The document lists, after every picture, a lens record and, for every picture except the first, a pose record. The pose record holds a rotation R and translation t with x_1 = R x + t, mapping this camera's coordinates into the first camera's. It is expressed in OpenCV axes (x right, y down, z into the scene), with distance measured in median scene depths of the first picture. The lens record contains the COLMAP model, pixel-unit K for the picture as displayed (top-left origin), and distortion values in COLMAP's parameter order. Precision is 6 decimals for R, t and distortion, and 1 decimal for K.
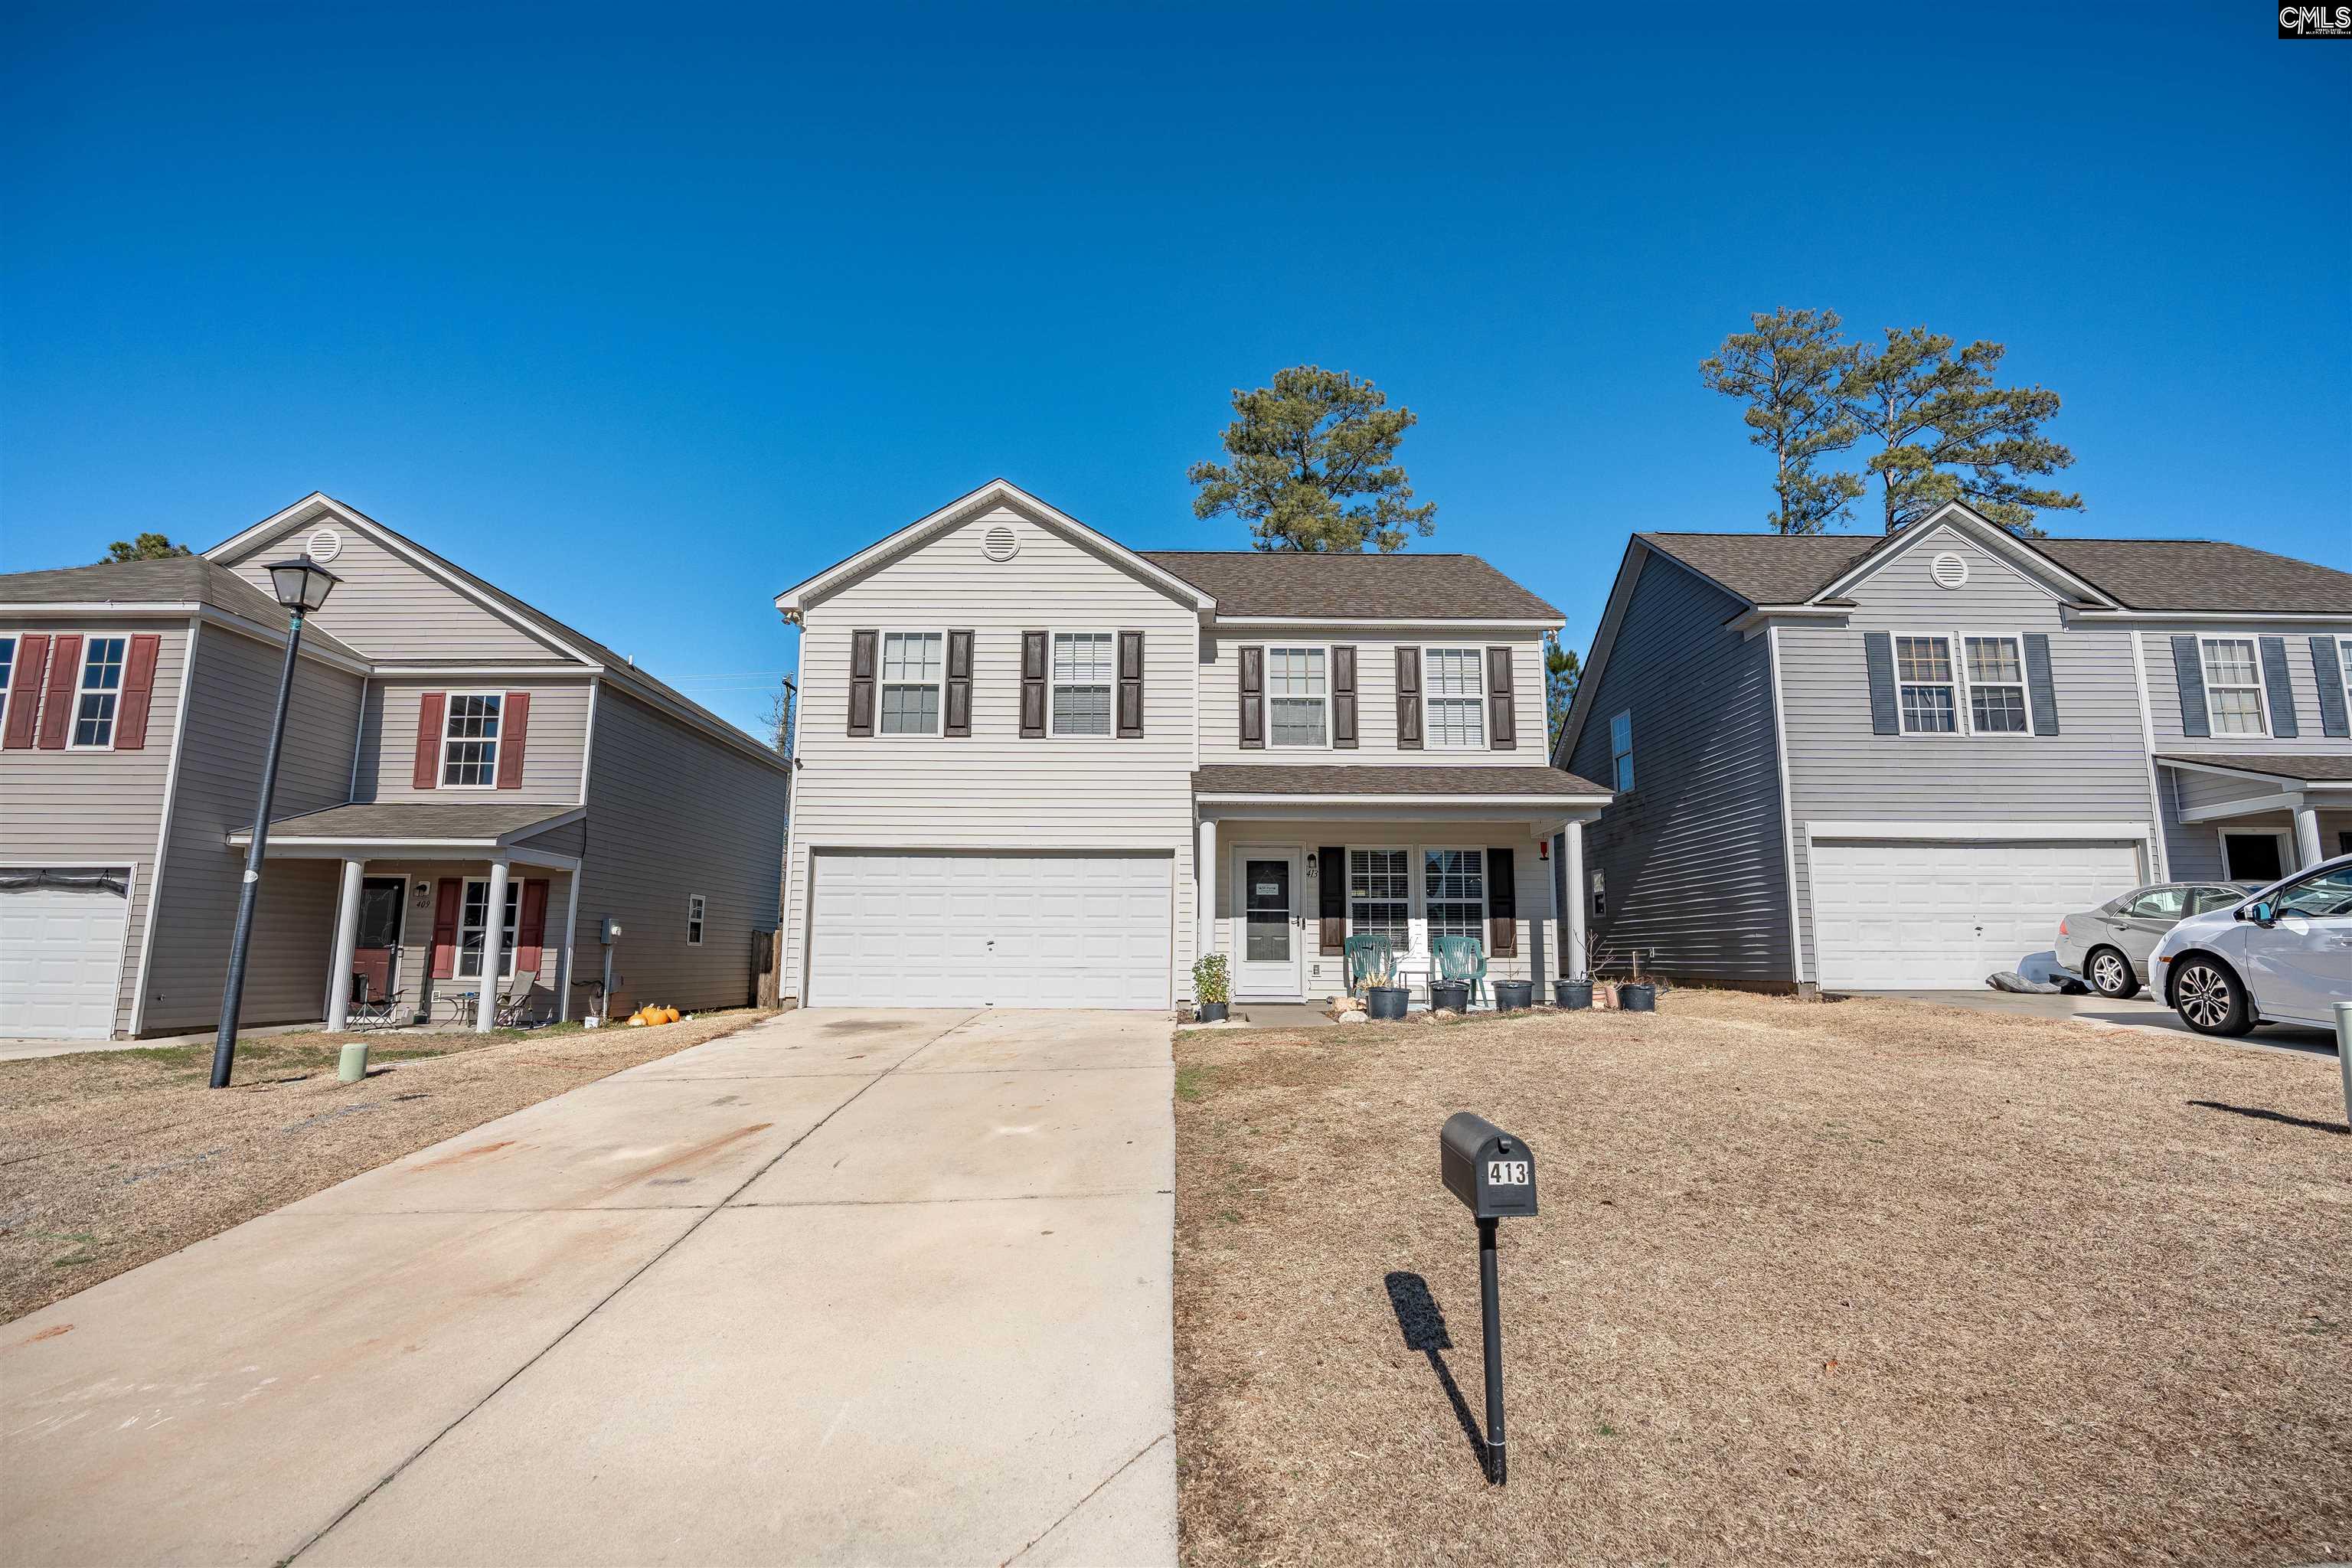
lens RADIAL K [[1107.9, 0, 1176.0], [0, 1107.9, 784.0], [0, 0, 1]] dist [-0.025933, 0.000836]
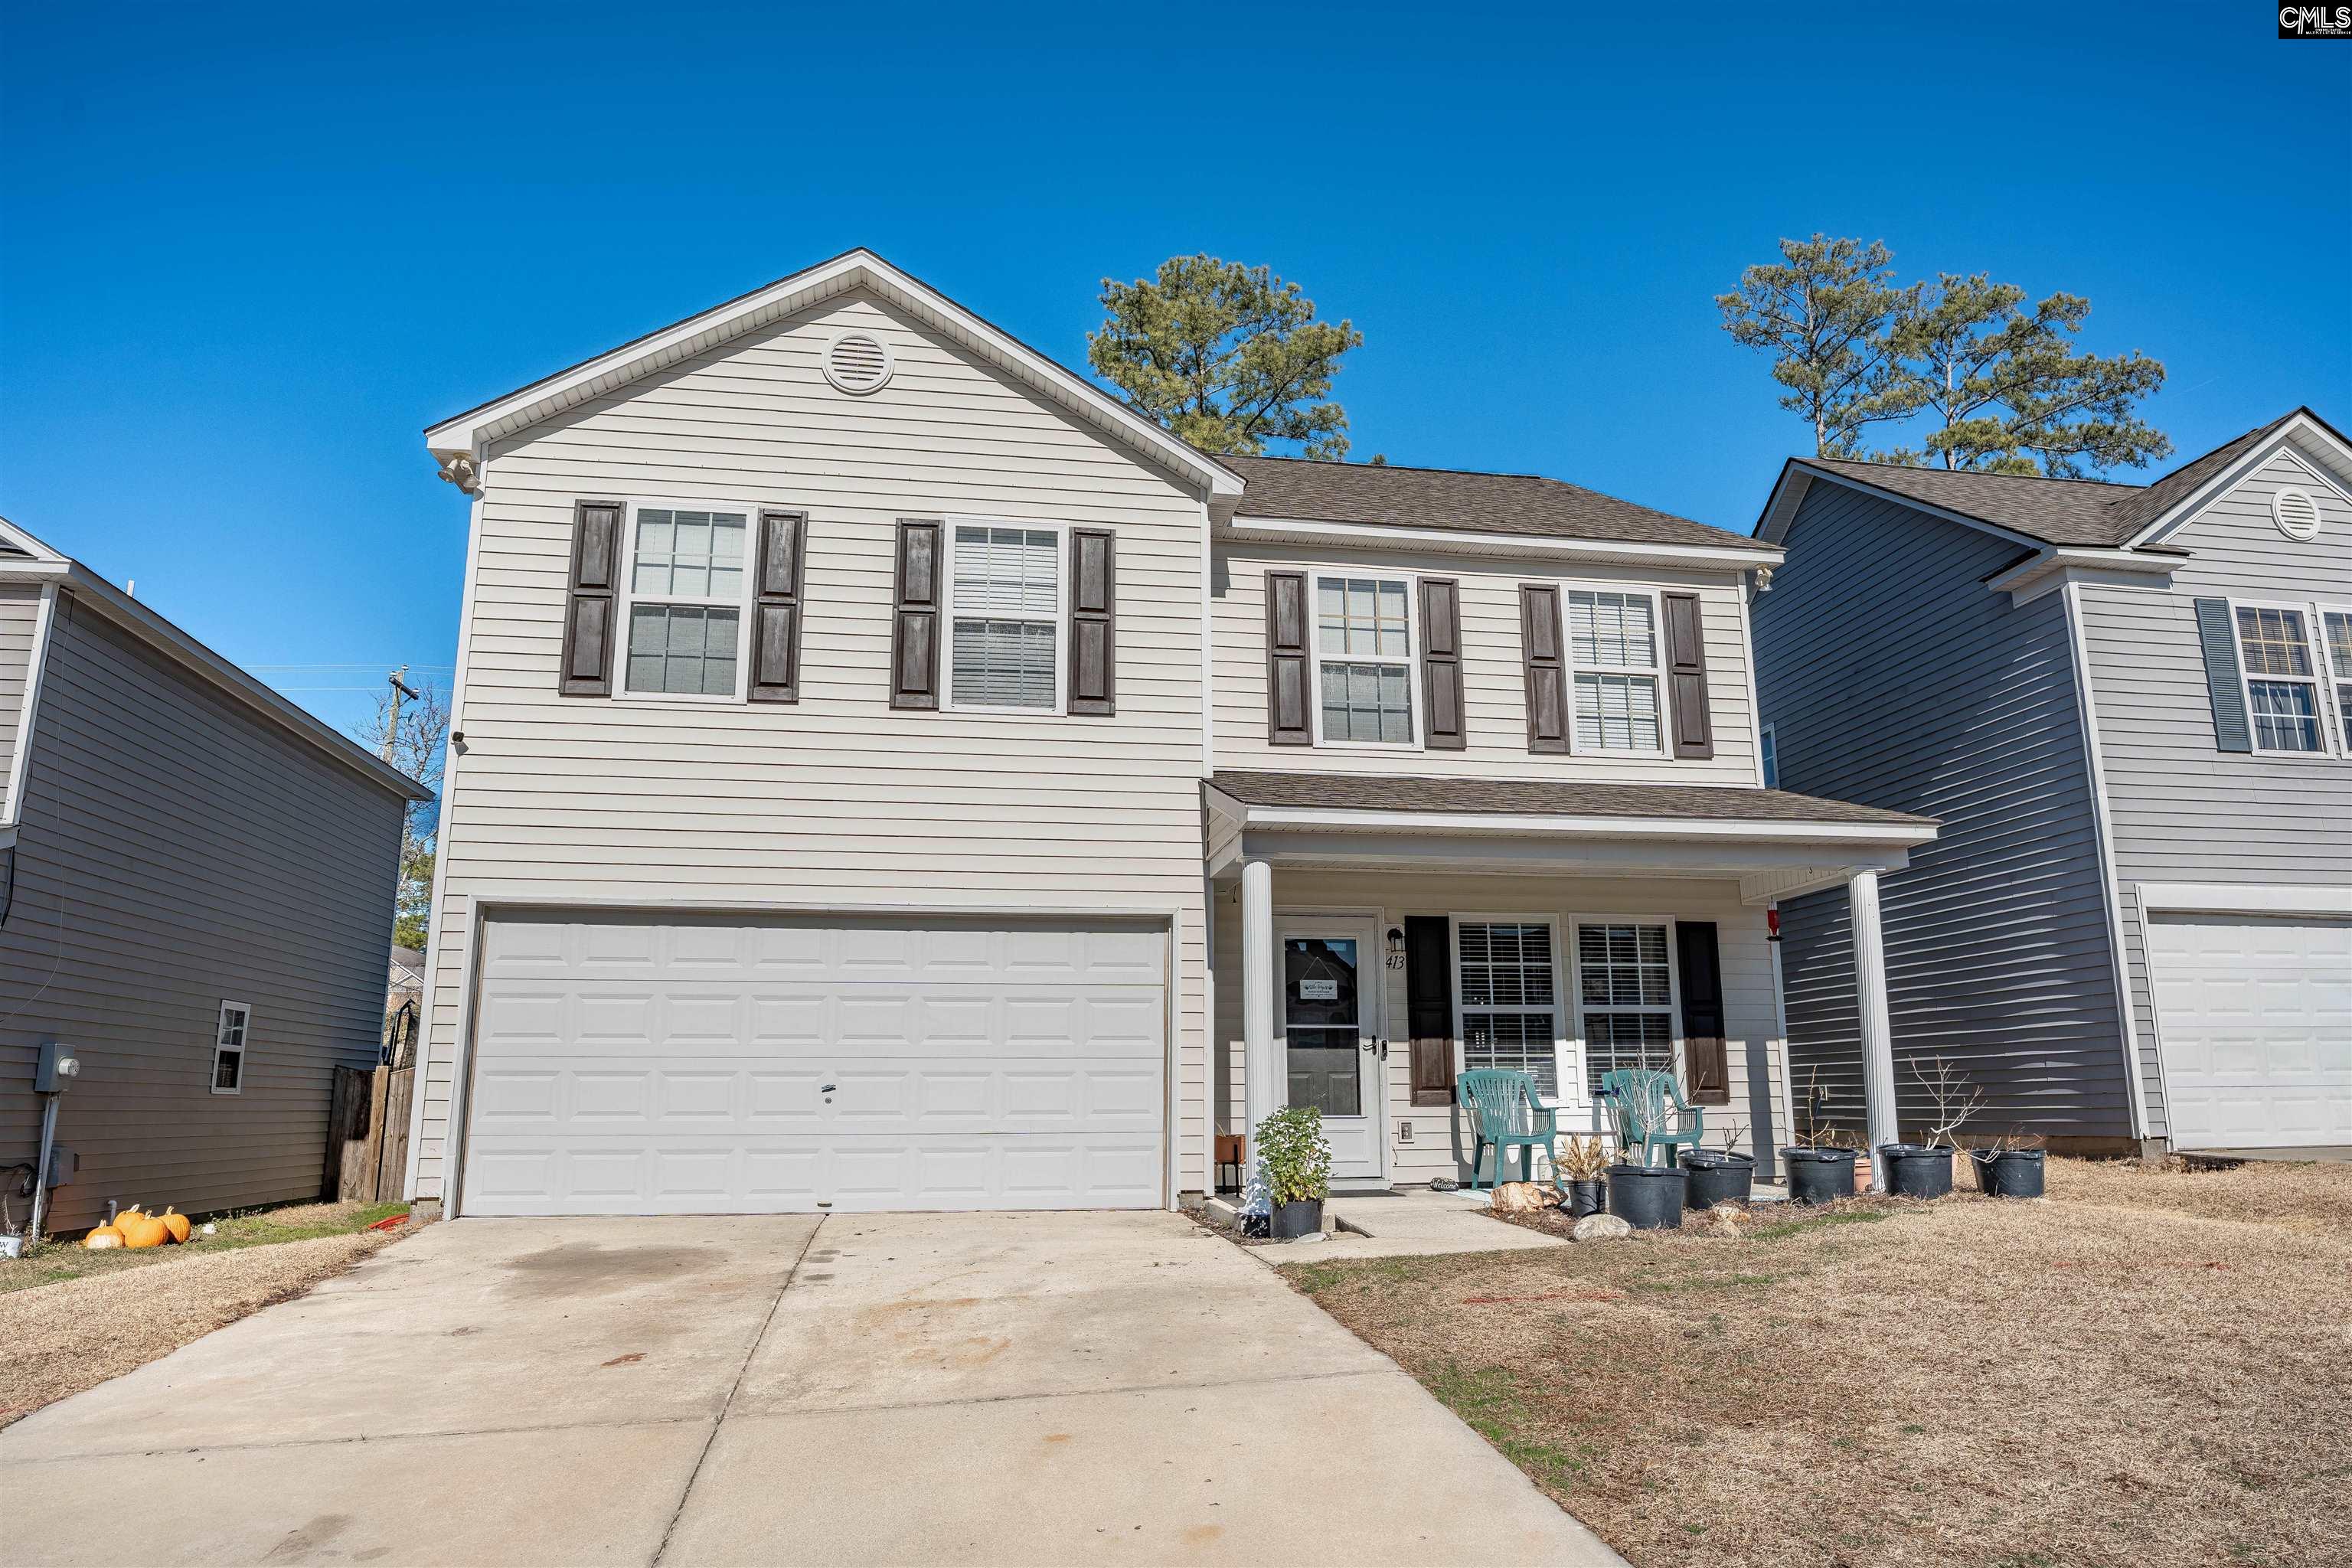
lens RADIAL K [[1474.2, 0, 1181.6], [0, 1474.2, 785.4], [0, 0, 1]] dist [-0.034840, 0.002973]
pose [[0.986240, 0.024705, 0.163466, -0.114518], [-0.015645, 0.998281, -0.056486, 0.033988], [-0.164581, 0.053151, 0.984930, 0.257610]]
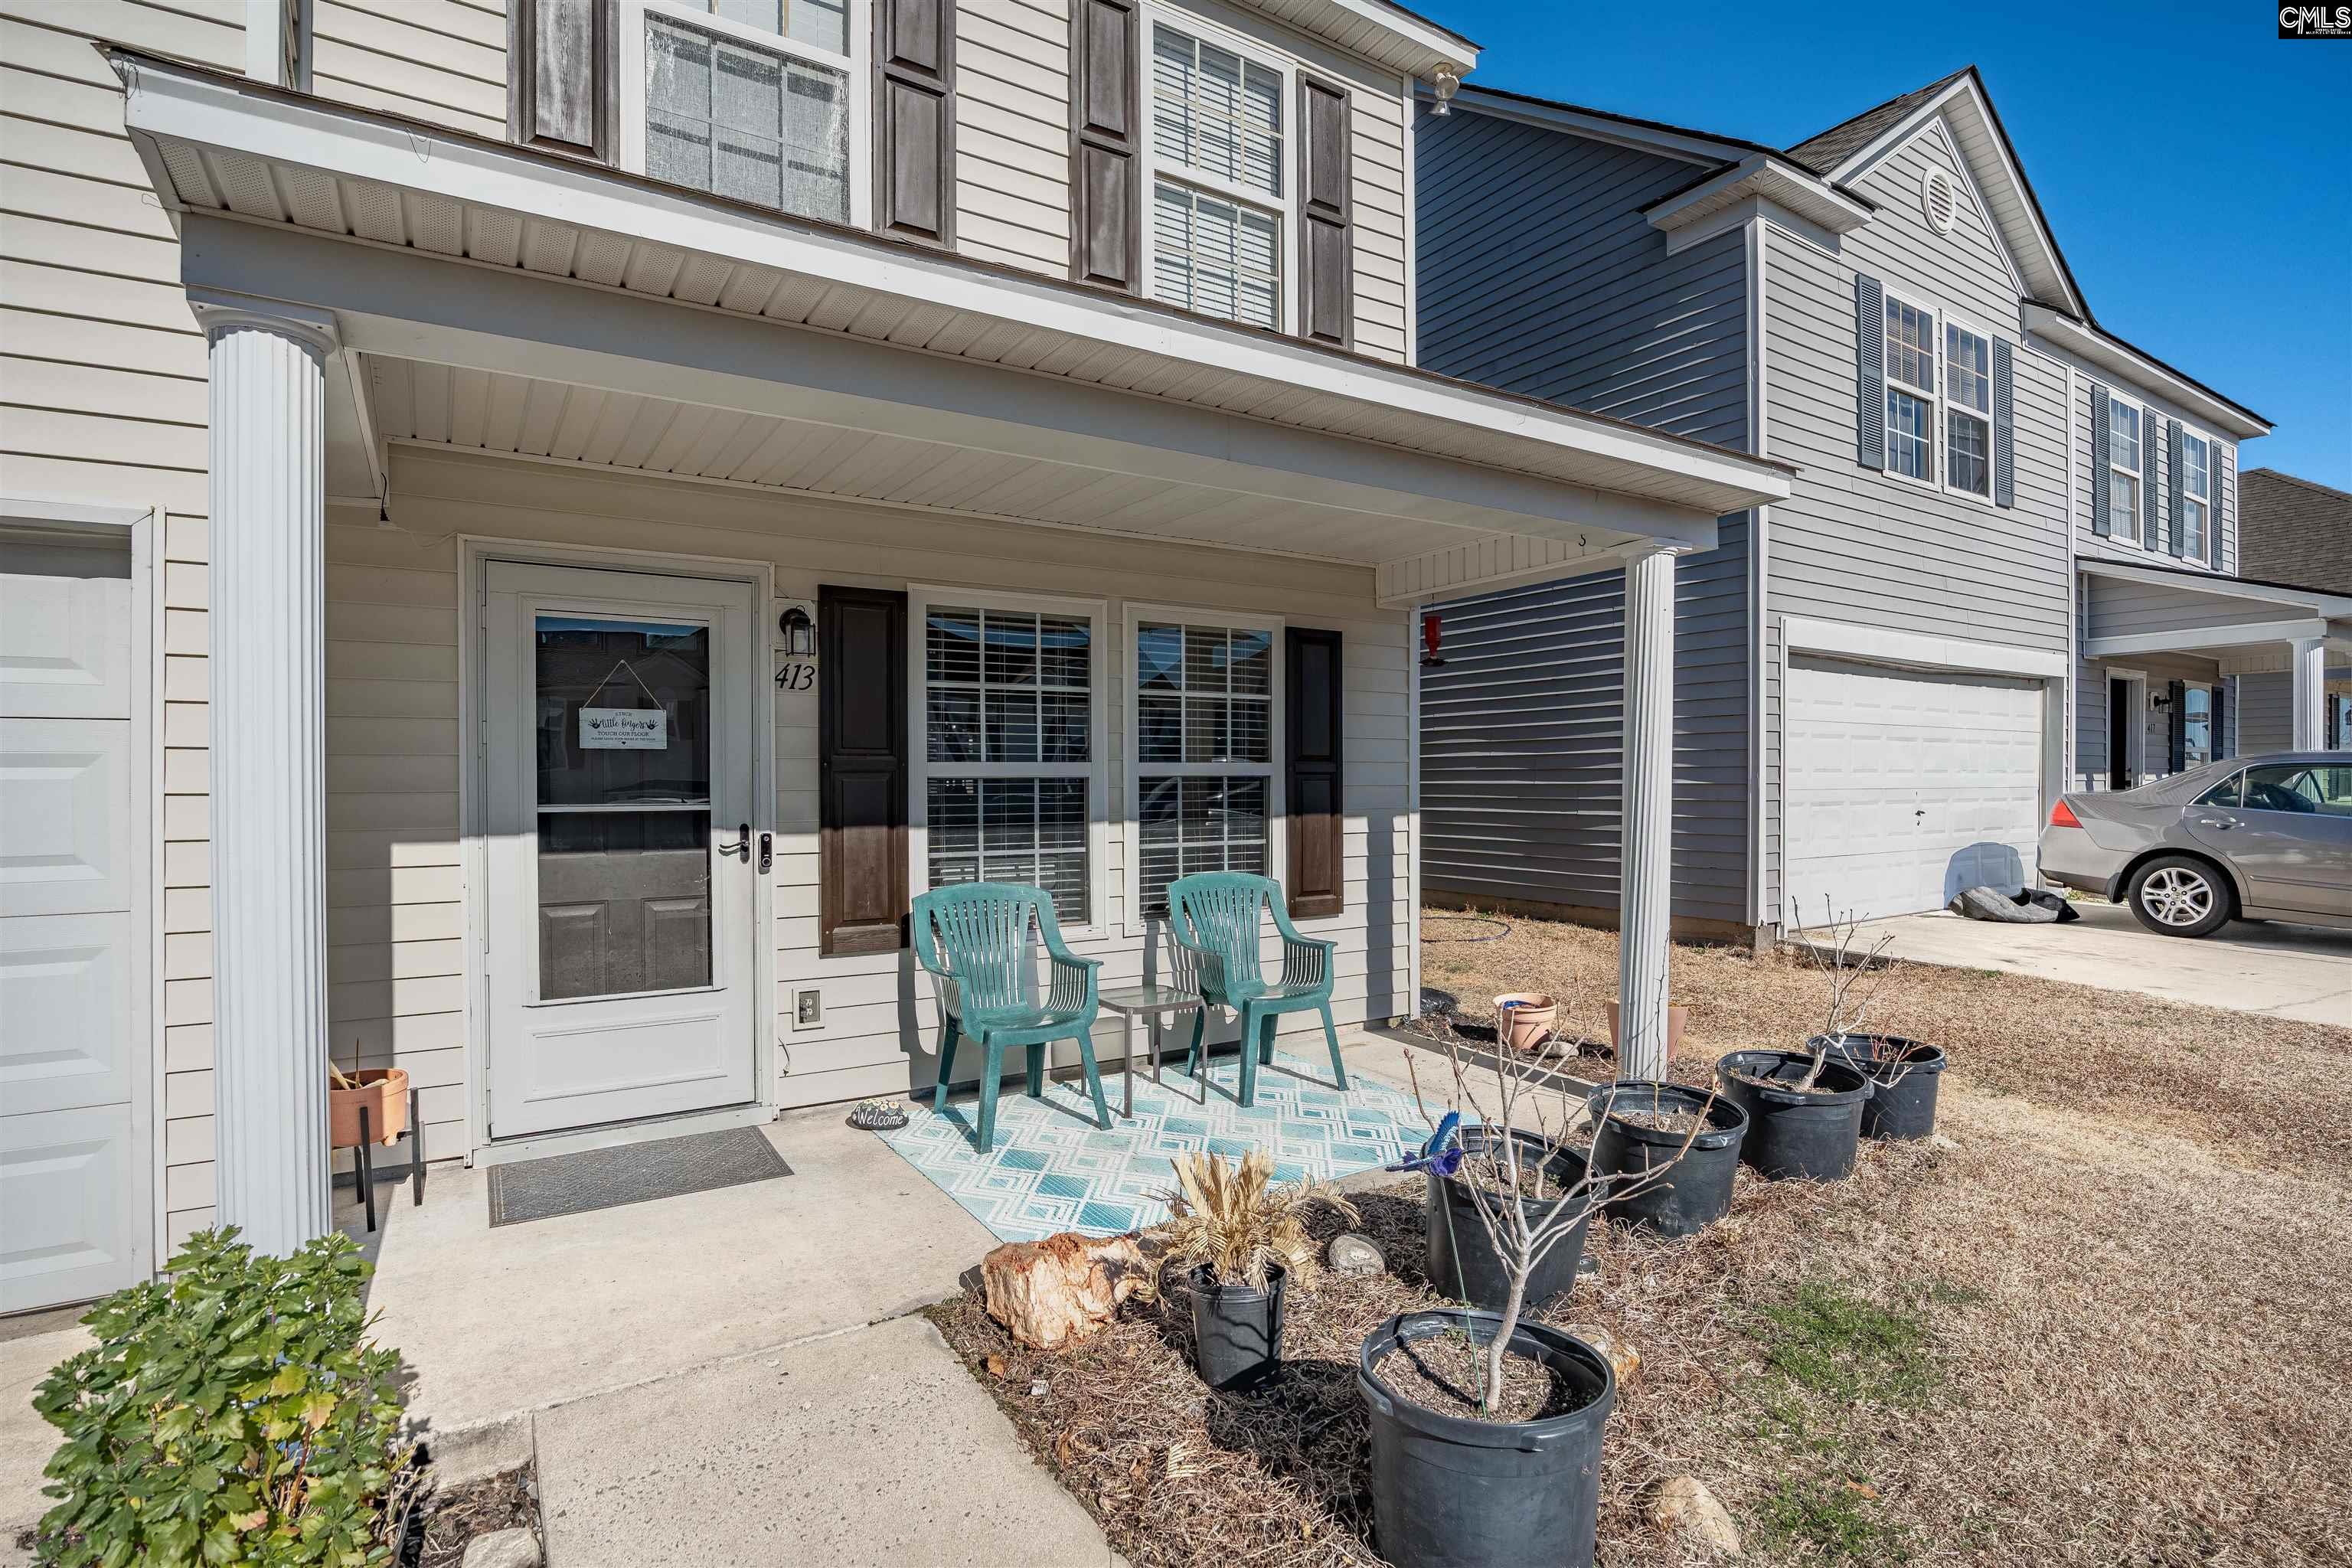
lens RADIAL K [[1158.1, 0, 1189.5], [0, 1158.1, 790.2], [0, 0, 1]] dist [-0.028990, 0.000212]
pose [[0.841217, -0.013796, 0.540522, 0.046793], [-0.075832, 0.986784, 0.143204, 0.059319], [-0.535354, -0.161454, 0.829053, 0.692137]]
